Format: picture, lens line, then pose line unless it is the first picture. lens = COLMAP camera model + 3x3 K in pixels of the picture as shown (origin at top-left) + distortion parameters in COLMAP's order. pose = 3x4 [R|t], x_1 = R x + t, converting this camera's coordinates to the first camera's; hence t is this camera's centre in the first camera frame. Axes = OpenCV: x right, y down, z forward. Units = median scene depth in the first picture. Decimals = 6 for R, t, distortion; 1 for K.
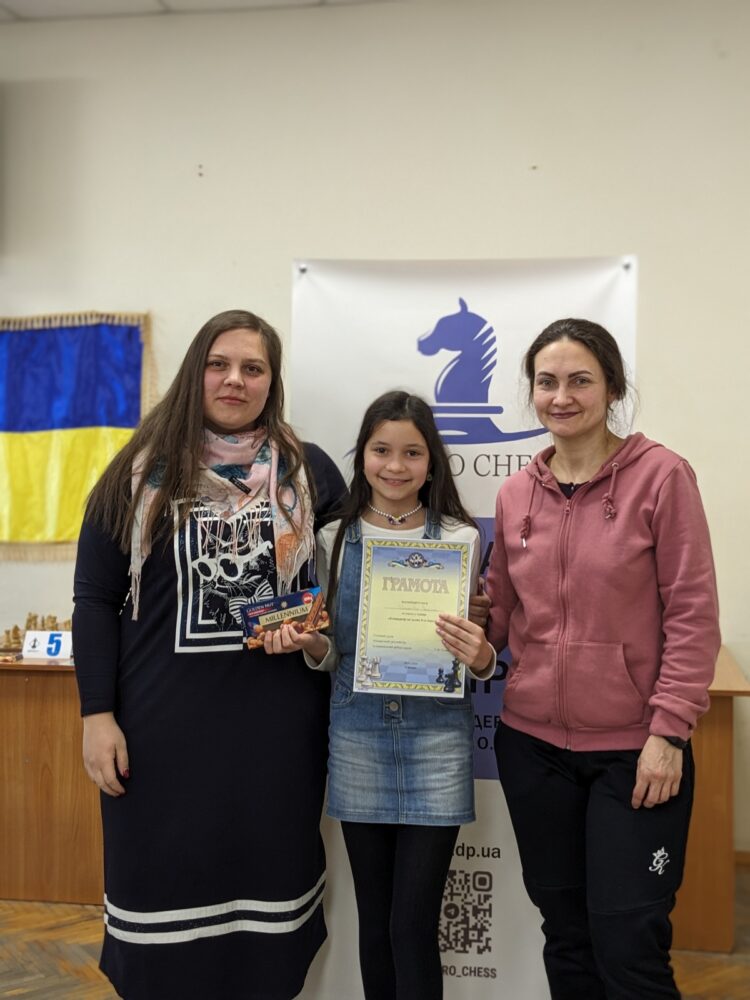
lens RADIAL K [[1279.0, 0, 417.1], [0, 1279.0, 482.1], [0, 0, 1]] dist [0.059096, 0.000000]
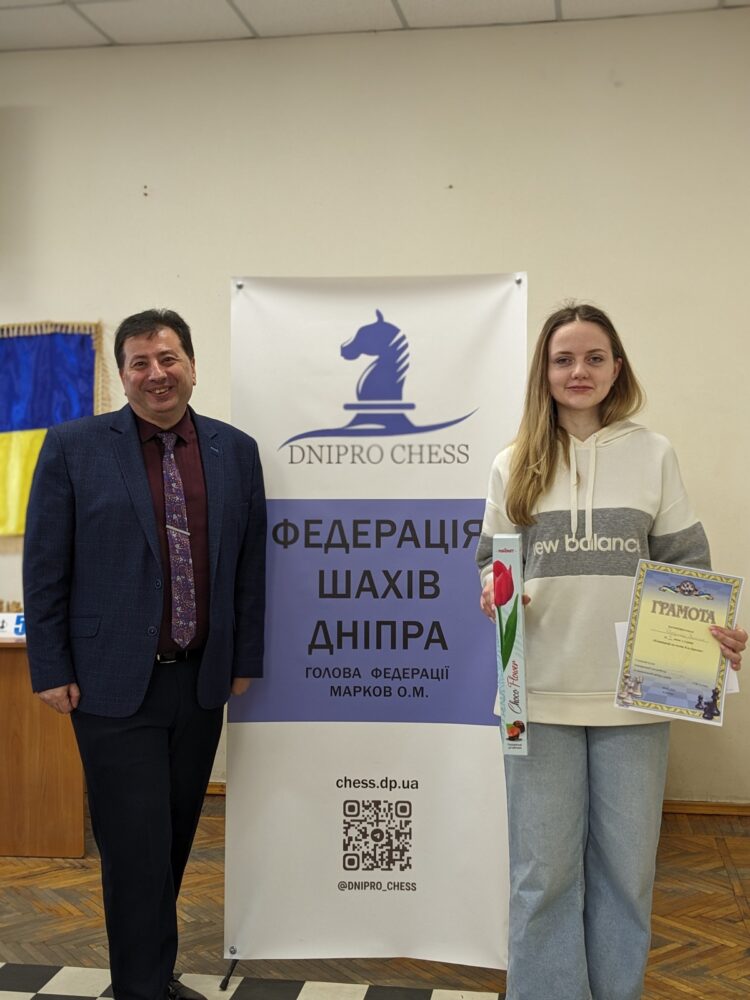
lens RADIAL K [[1279.0, 0, 424.4], [0, 1279.0, 497.9], [0, 0, 1]] dist [0.059096, 0.000000]
pose [[0.998804, -0.016550, 0.046015, 0.020399], [0.016013, 0.999800, 0.012018, 0.012989], [-0.046205, -0.011267, 0.998868, -0.161676]]
